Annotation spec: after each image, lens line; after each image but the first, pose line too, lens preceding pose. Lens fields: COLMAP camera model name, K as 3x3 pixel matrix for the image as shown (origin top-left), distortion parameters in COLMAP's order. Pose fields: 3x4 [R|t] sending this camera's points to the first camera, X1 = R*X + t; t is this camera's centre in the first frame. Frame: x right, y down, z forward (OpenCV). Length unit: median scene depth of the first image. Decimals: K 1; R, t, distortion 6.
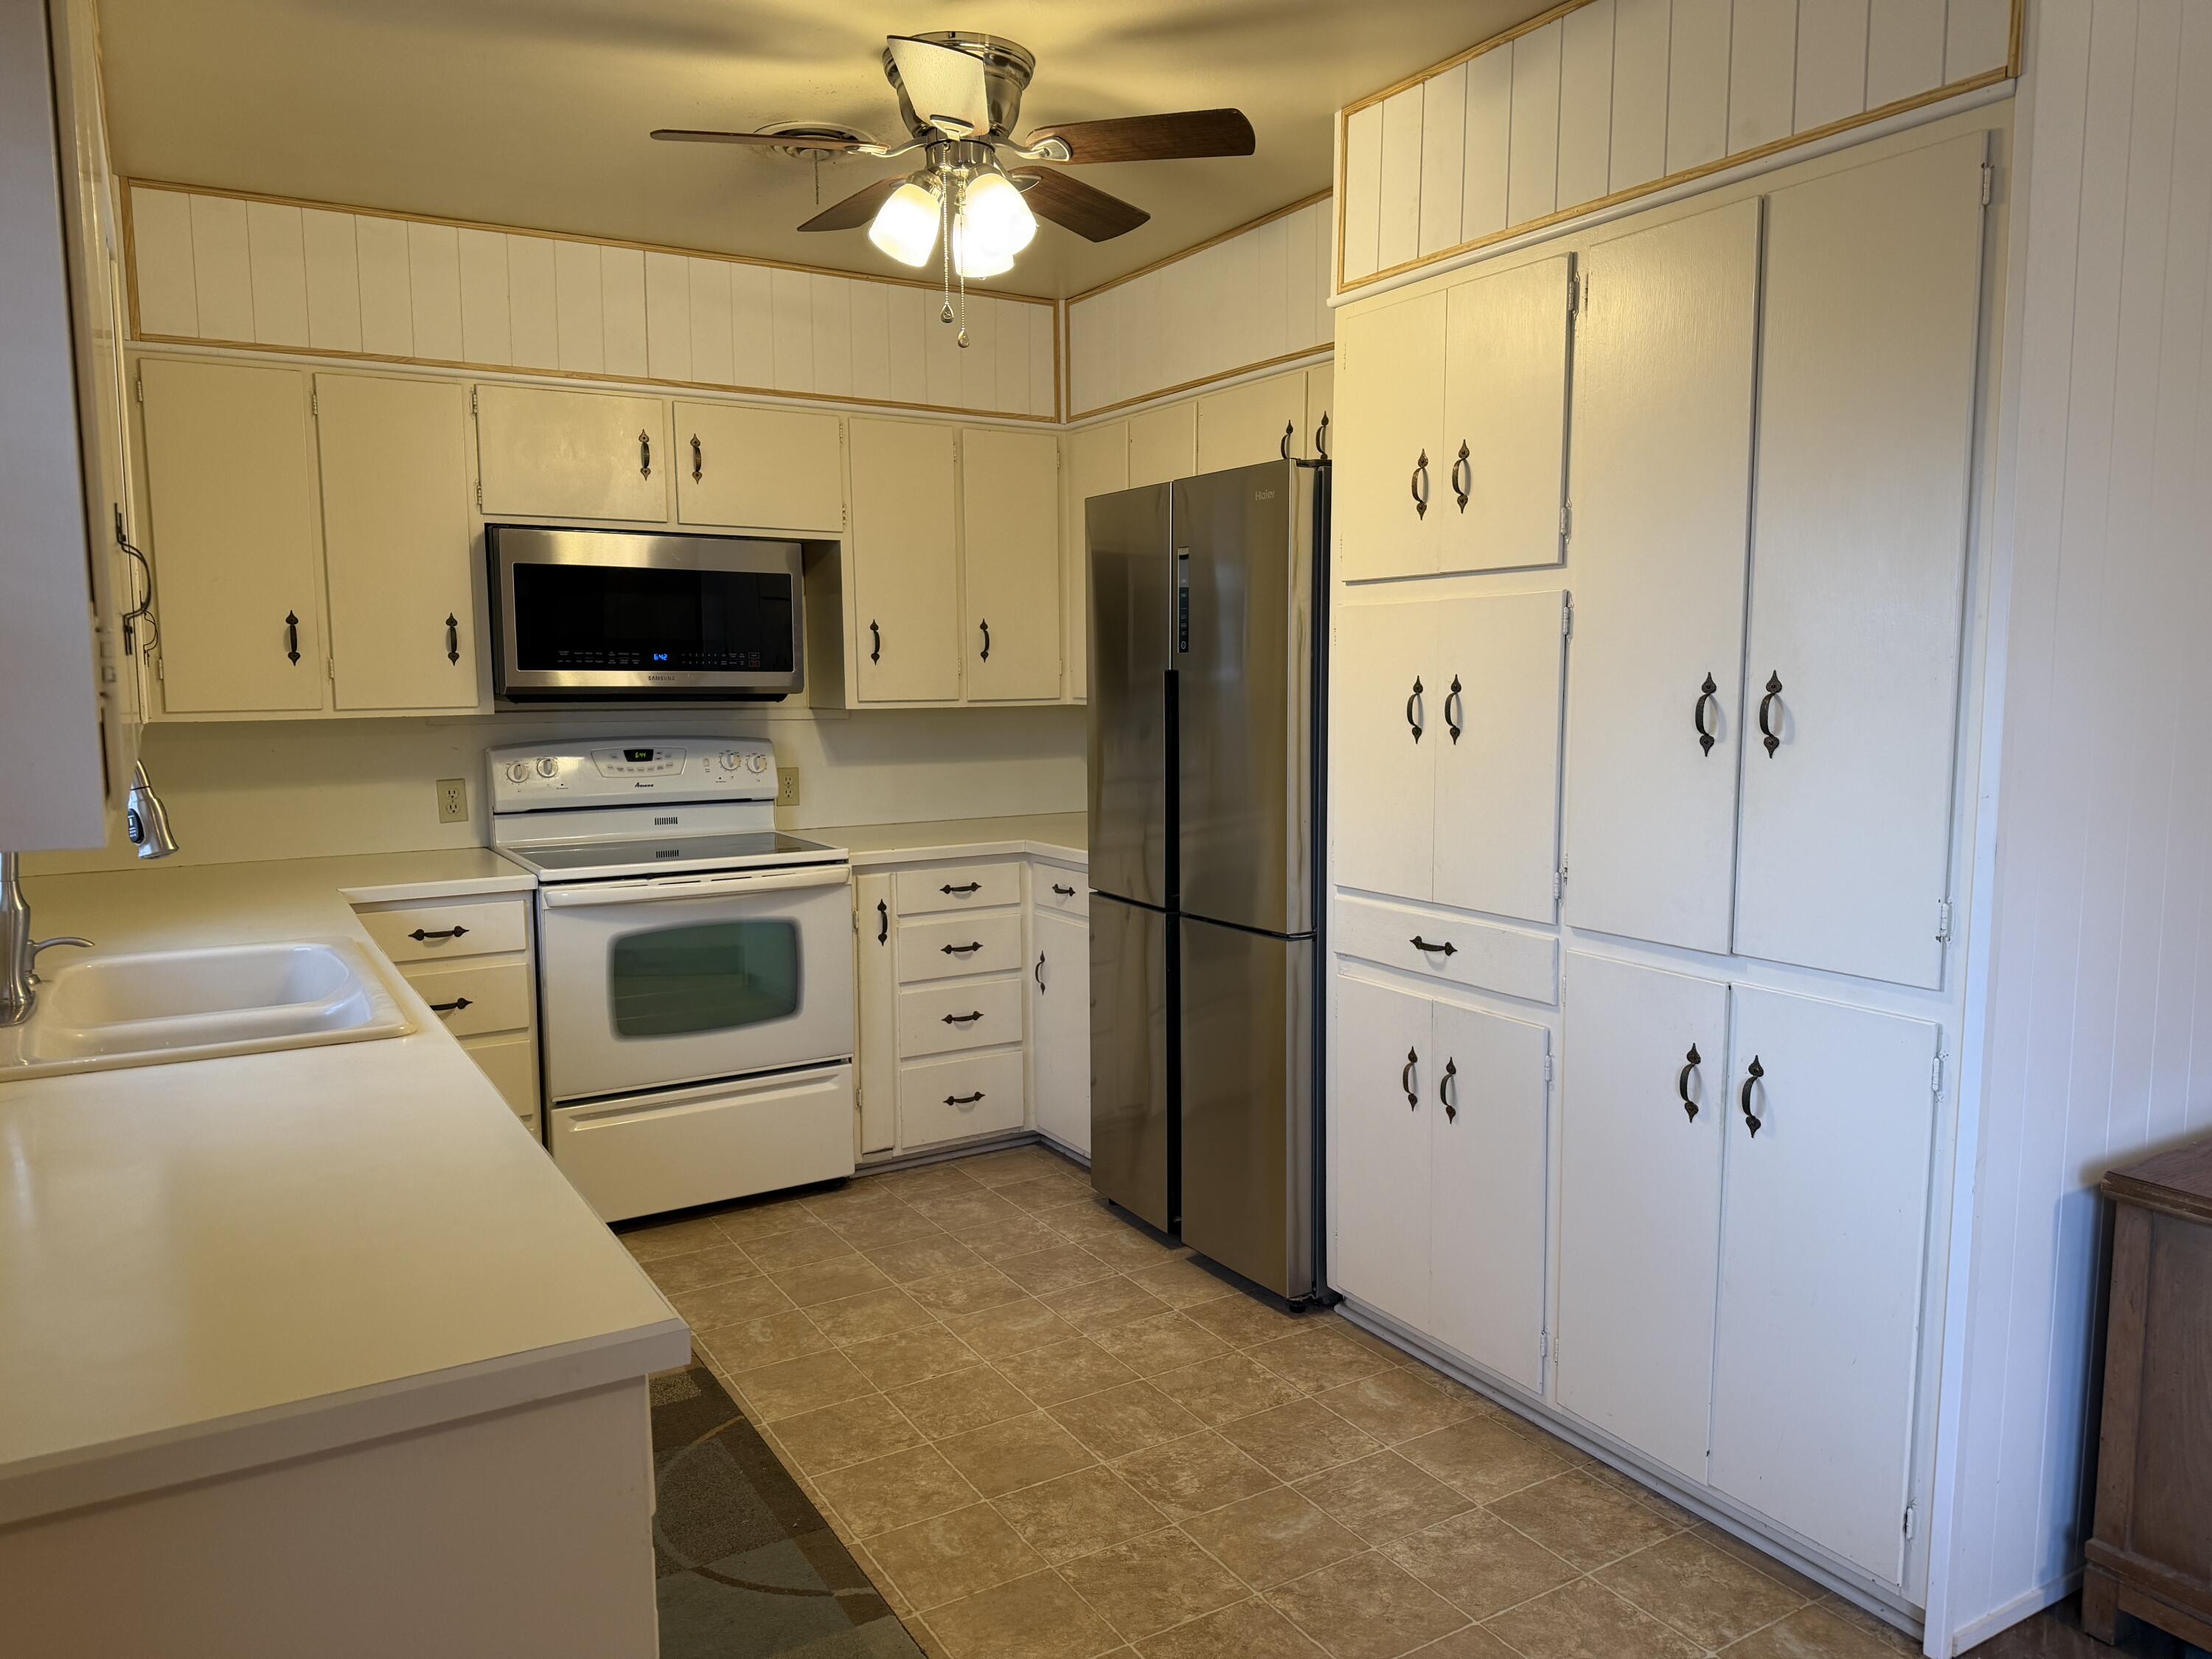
lens RADIAL K [[1548.2, 0, 1110.6], [0, 1548.2, 840.1], [0, 0, 1]] dist [0.190455, -0.360365]
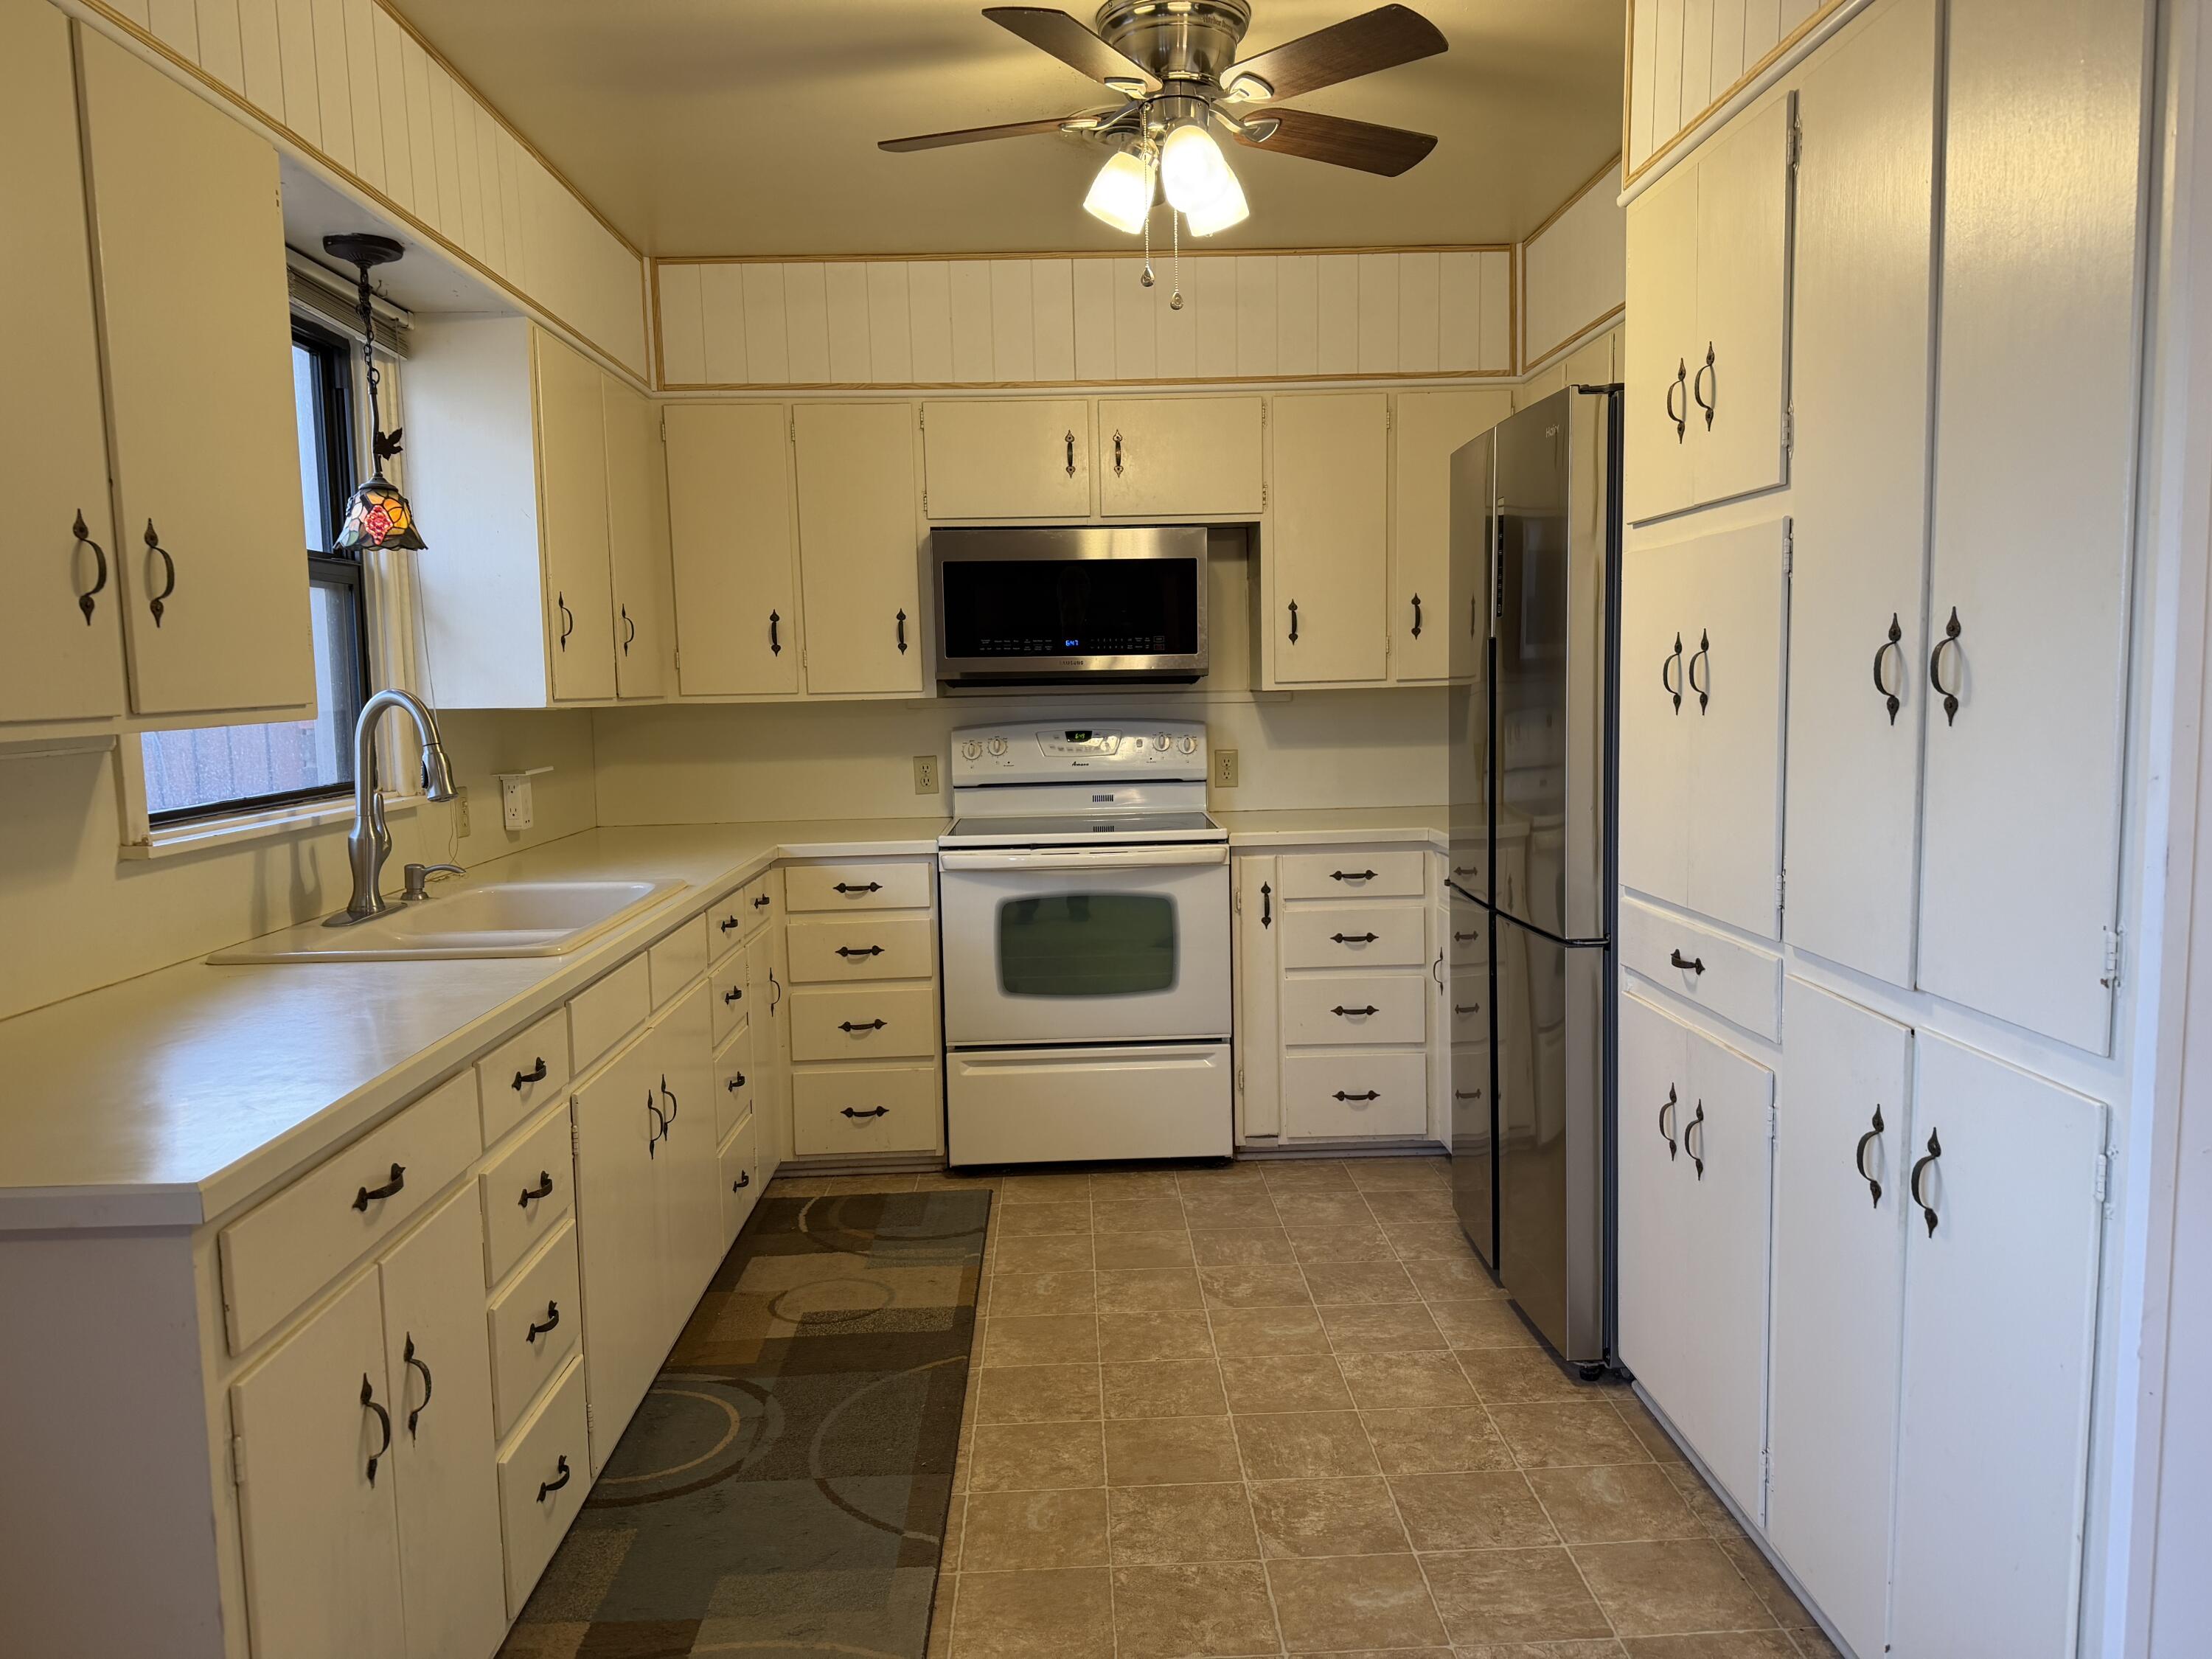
lens RADIAL K [[1547.2, 0, 1106.0], [0, 1547.2, 829.5], [0, 0, 1]] dist [0.144992, -0.240537]
pose [[0.872551, 0.035116, -0.487260, 0.297919], [-0.037701, 0.999279, 0.004503, 0.005354], [0.487066, 0.014441, 0.873246, 0.113108]]
